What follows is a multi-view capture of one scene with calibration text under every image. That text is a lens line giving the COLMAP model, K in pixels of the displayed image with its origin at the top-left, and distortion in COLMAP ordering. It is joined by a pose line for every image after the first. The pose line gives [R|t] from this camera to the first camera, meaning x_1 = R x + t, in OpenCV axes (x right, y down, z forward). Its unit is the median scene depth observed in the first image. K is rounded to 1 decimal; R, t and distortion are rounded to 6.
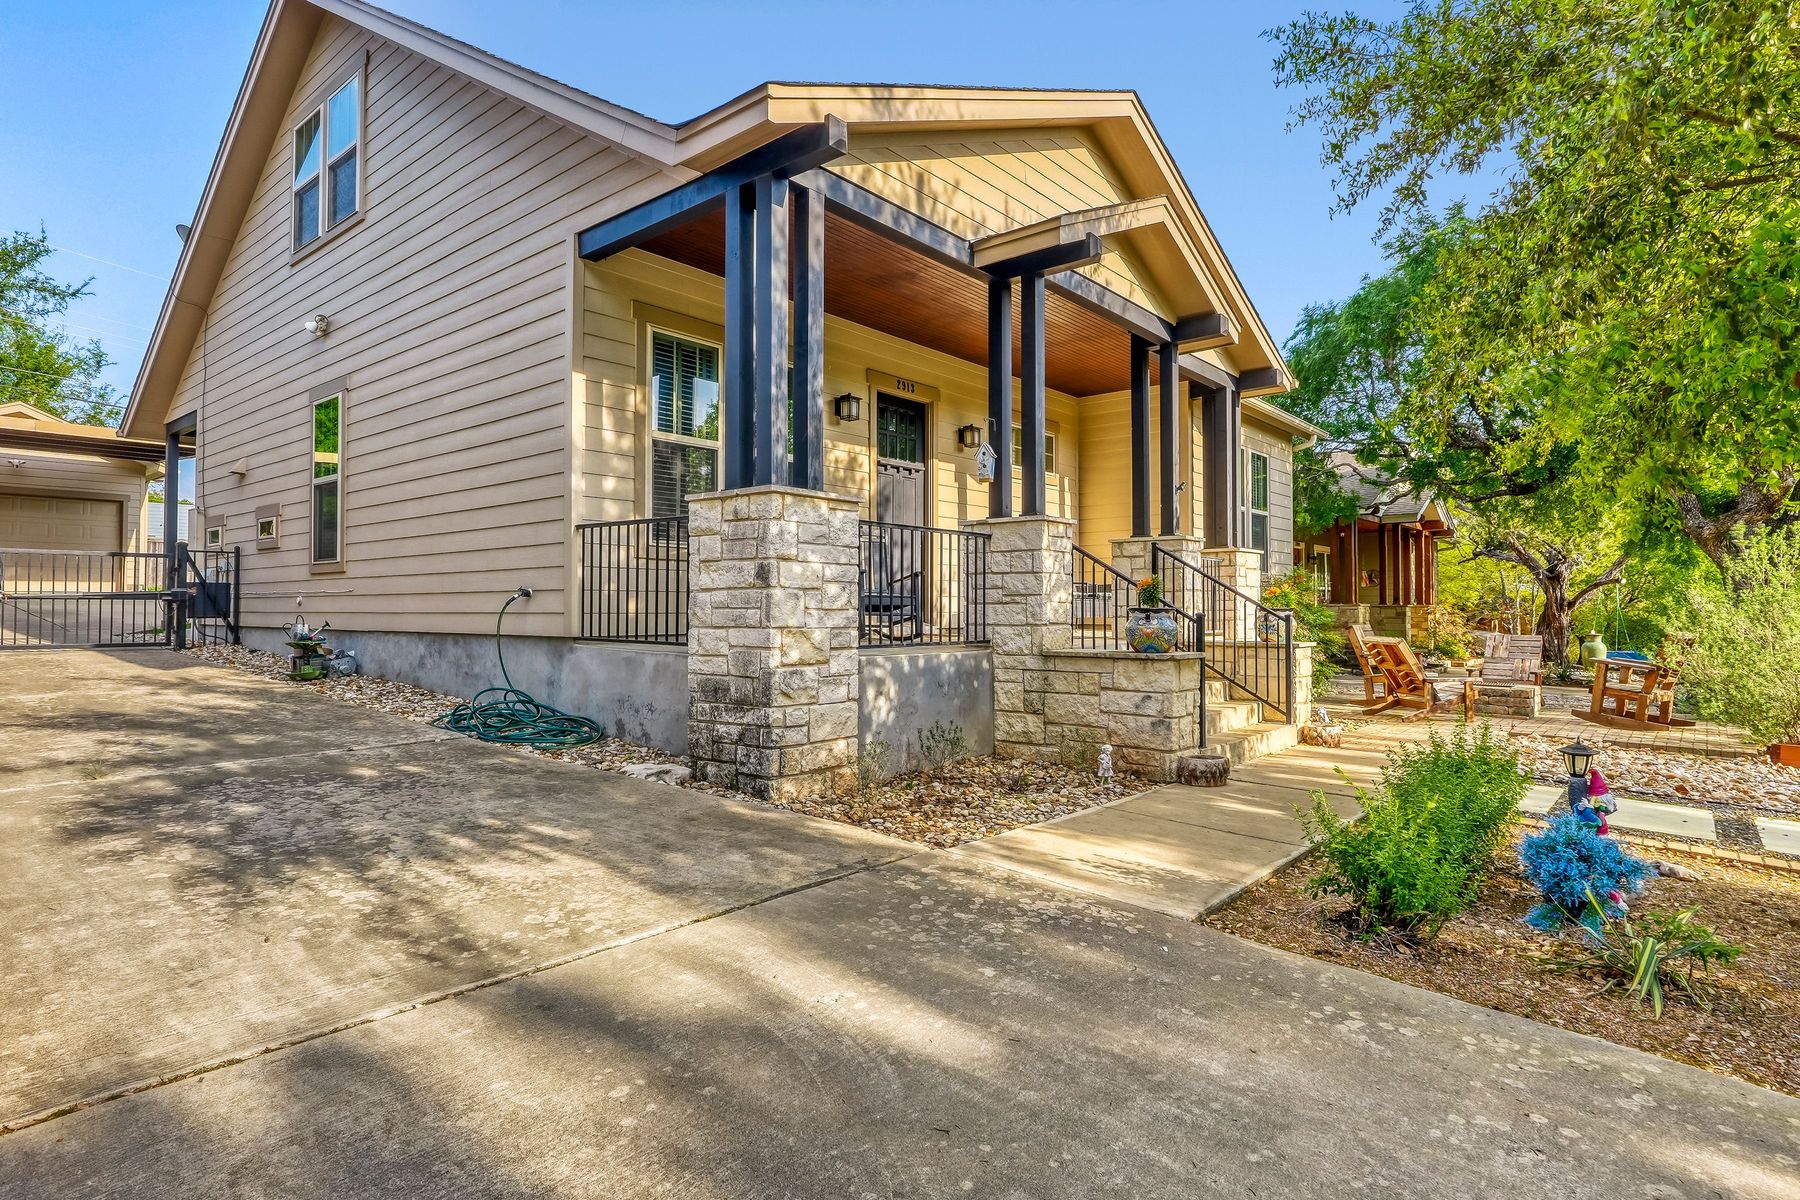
lens RADIAL K [[946.3, 0, 898.0], [0, 946.3, 605.0], [0, 0, 1]] dist [0.000542, -0.000022]
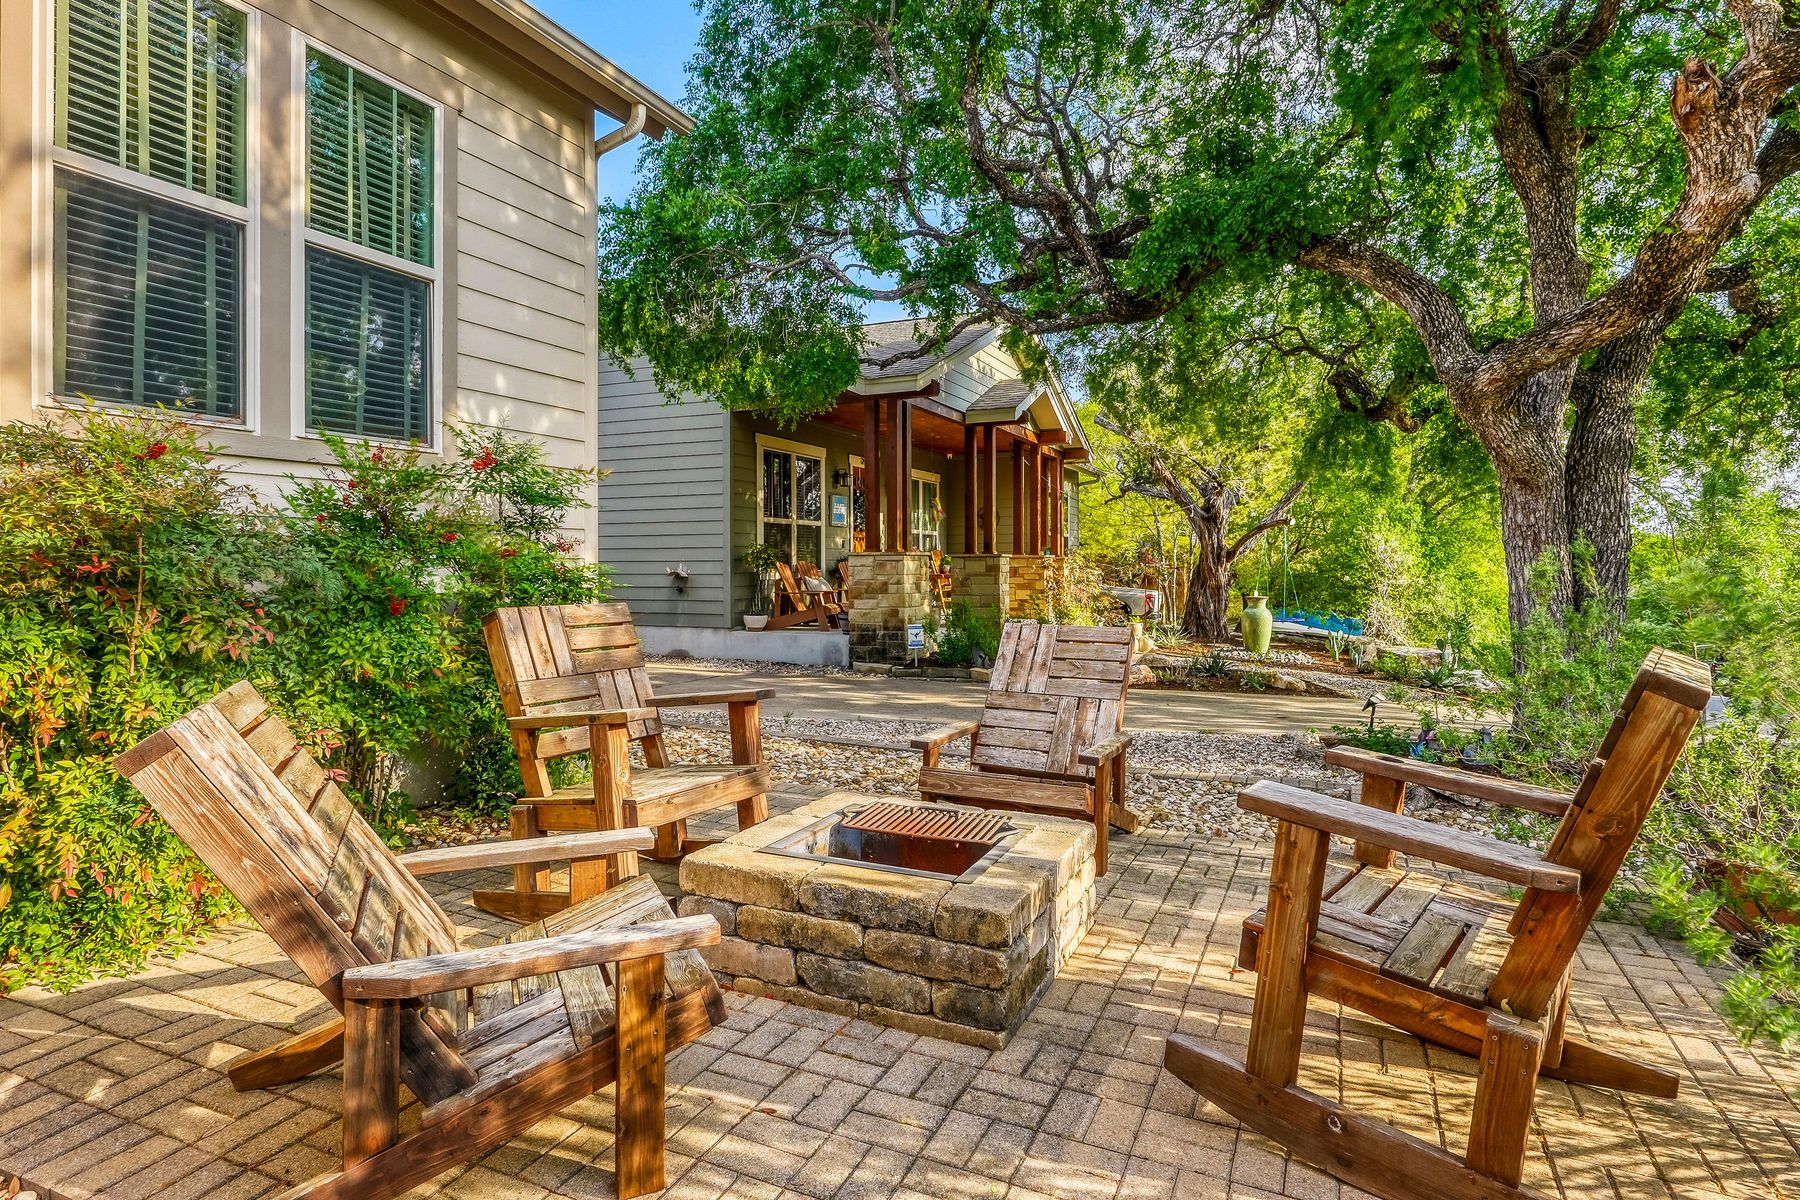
lens RADIAL K [[946.3, 0, 901.8], [0, 946.3, 581.5], [0, 0, 1]] dist [0.000542, -0.000022]
pose [[0.962104, -0.007485, 0.272582, 0.267081], [0.002066, 0.999795, 0.020162, 0.004646], [-0.272676, -0.018835, 0.961921, 0.364920]]
